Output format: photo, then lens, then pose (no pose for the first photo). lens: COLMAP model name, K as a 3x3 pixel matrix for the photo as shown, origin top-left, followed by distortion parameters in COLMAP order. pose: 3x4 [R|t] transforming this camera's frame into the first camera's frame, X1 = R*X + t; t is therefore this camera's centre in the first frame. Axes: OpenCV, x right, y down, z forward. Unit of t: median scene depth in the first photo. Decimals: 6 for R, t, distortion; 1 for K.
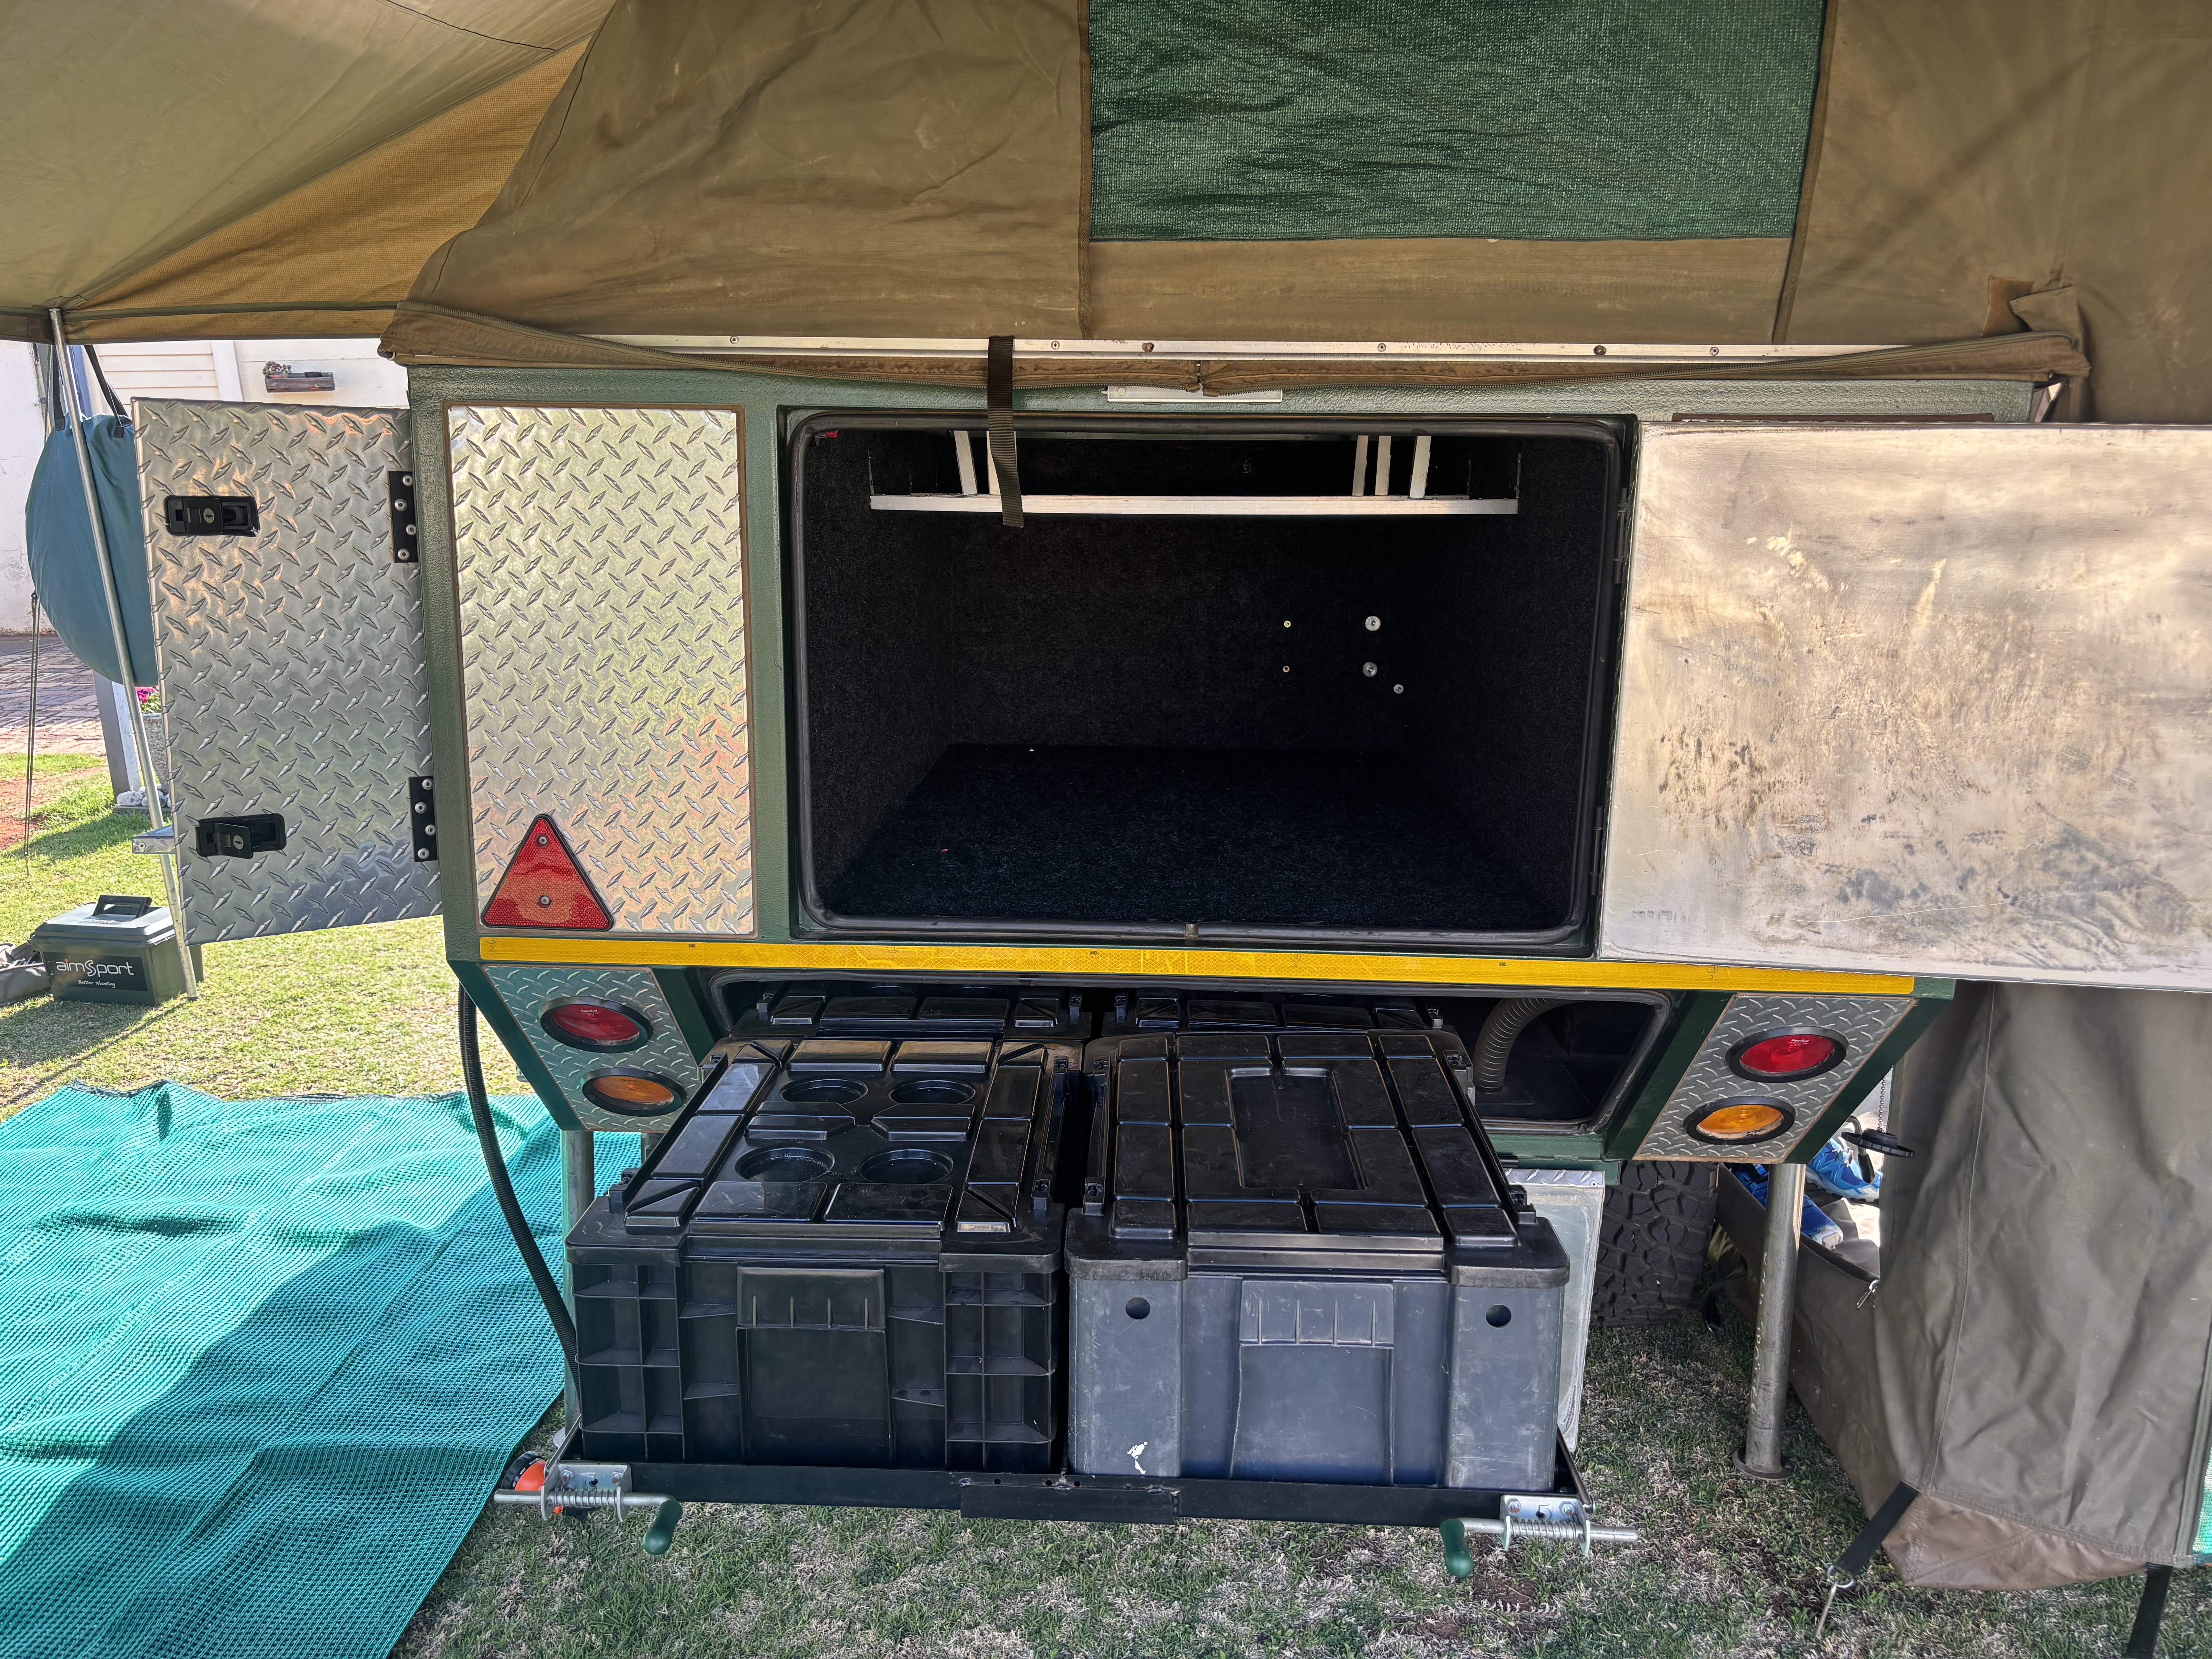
lens RADIAL K [[1685.8, 0, 1088.4], [0, 1685.8, 835.7], [0, 0, 1]] dist [0.008164, 0.005046]
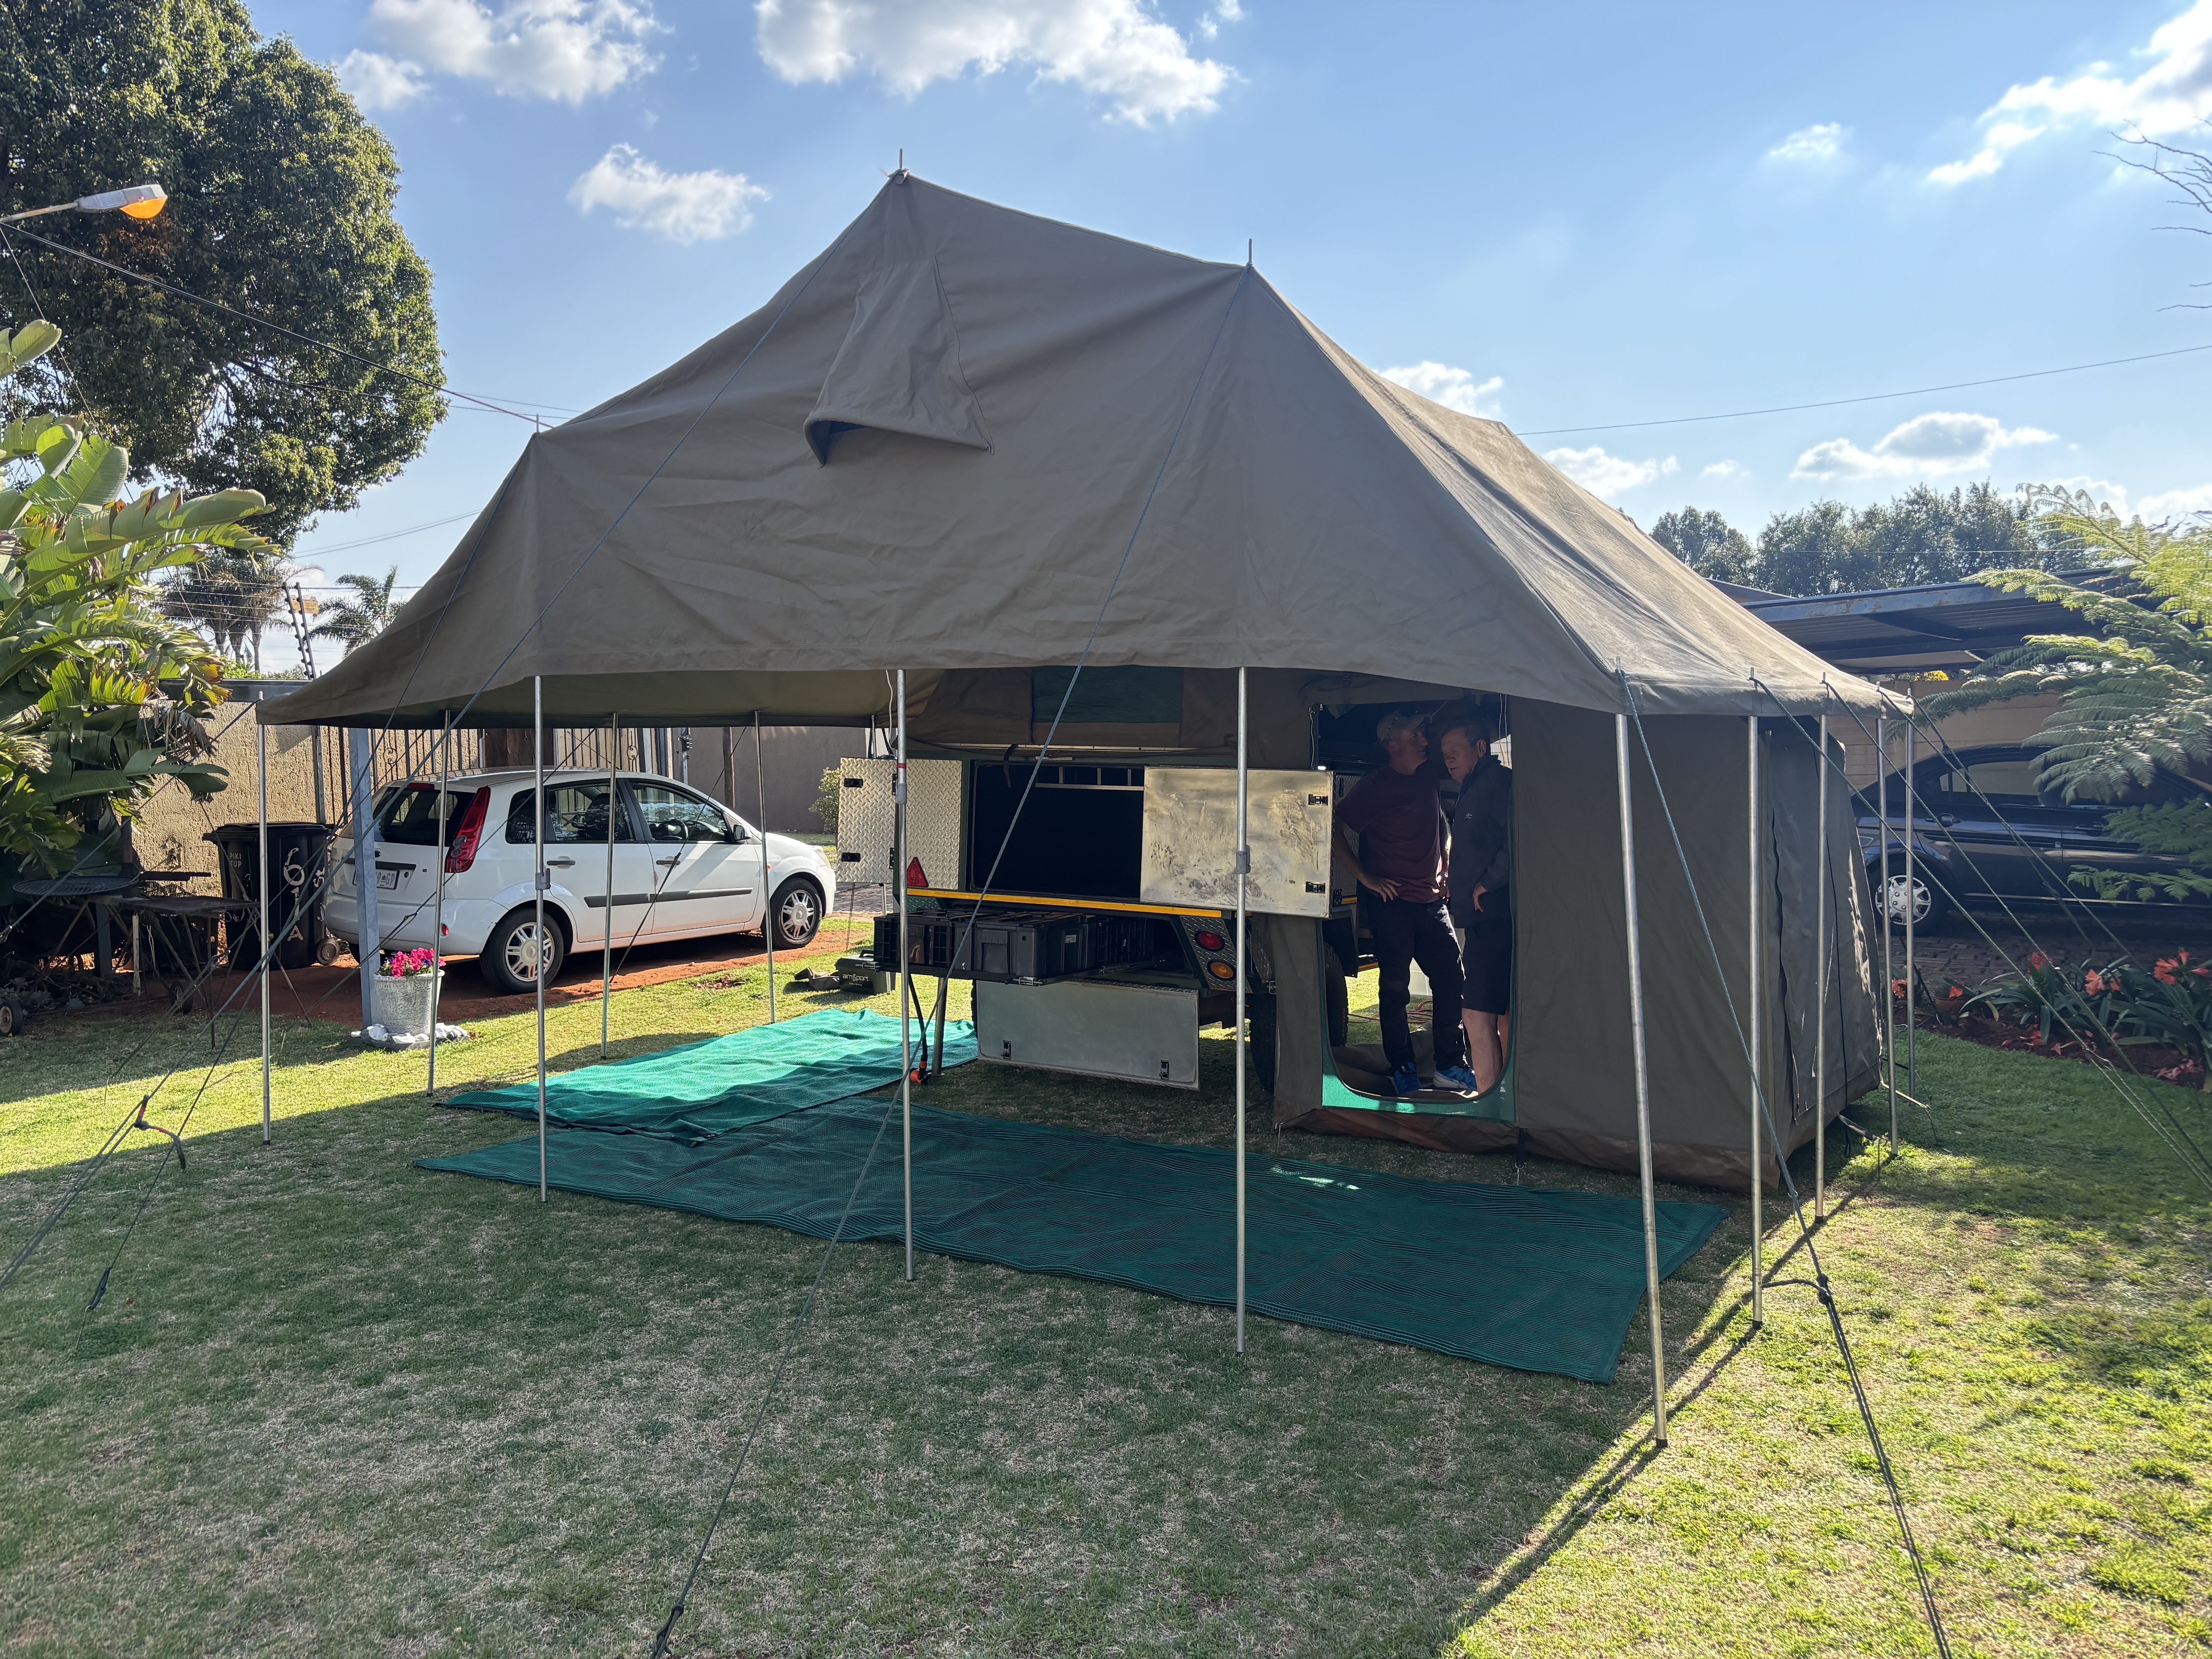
lens RADIAL K [[1685.8, 0, 1105.1], [0, 1685.8, 833.3], [0, 0, 1]] dist [0.008164, 0.005046]
pose [[0.895195, 0.029033, -0.444728, 2.004629], [-0.110796, 0.981046, -0.158976, 0.557569], [0.431683, 0.191589, 0.881444, -2.532657]]
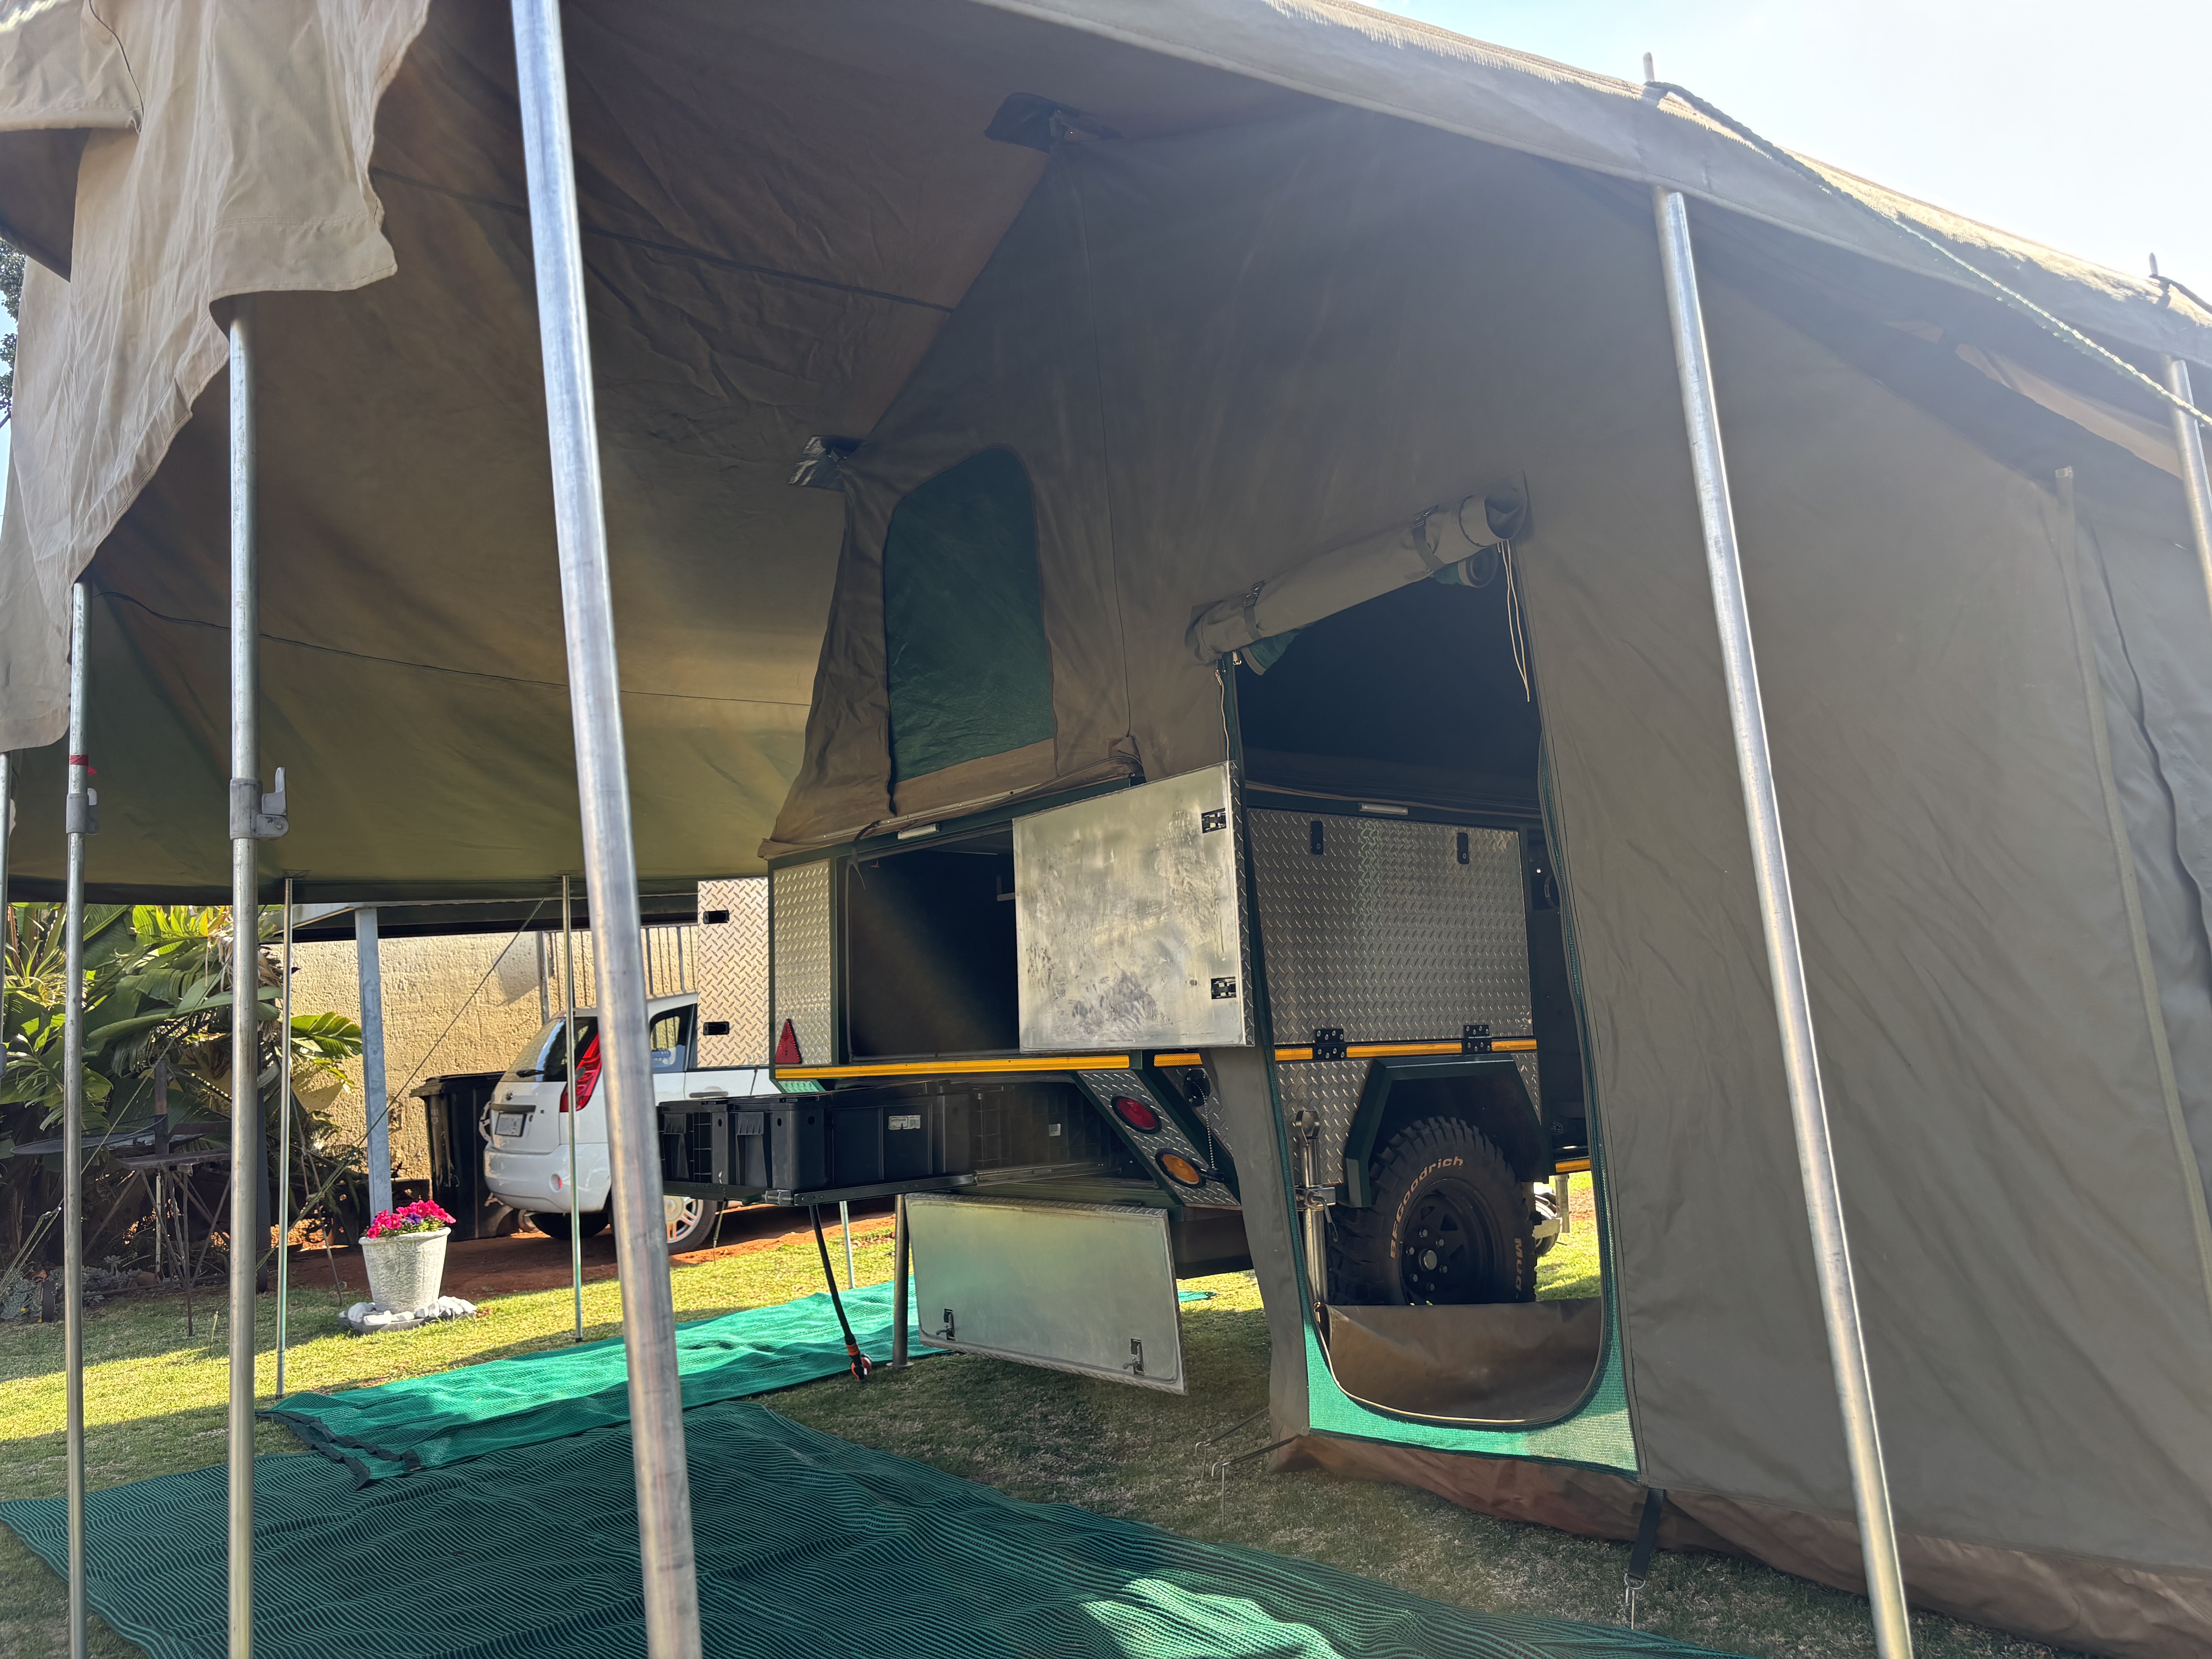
lens RADIAL K [[1685.8, 0, 1111.9], [0, 1685.8, 806.9], [0, 0, 1]] dist [0.008164, 0.005046]
pose [[0.674559, -0.144196, -0.724001, 2.107213], [-0.109830, 0.950220, -0.291581, 0.412371], [0.730005, 0.276206, 0.625142, -0.393715]]
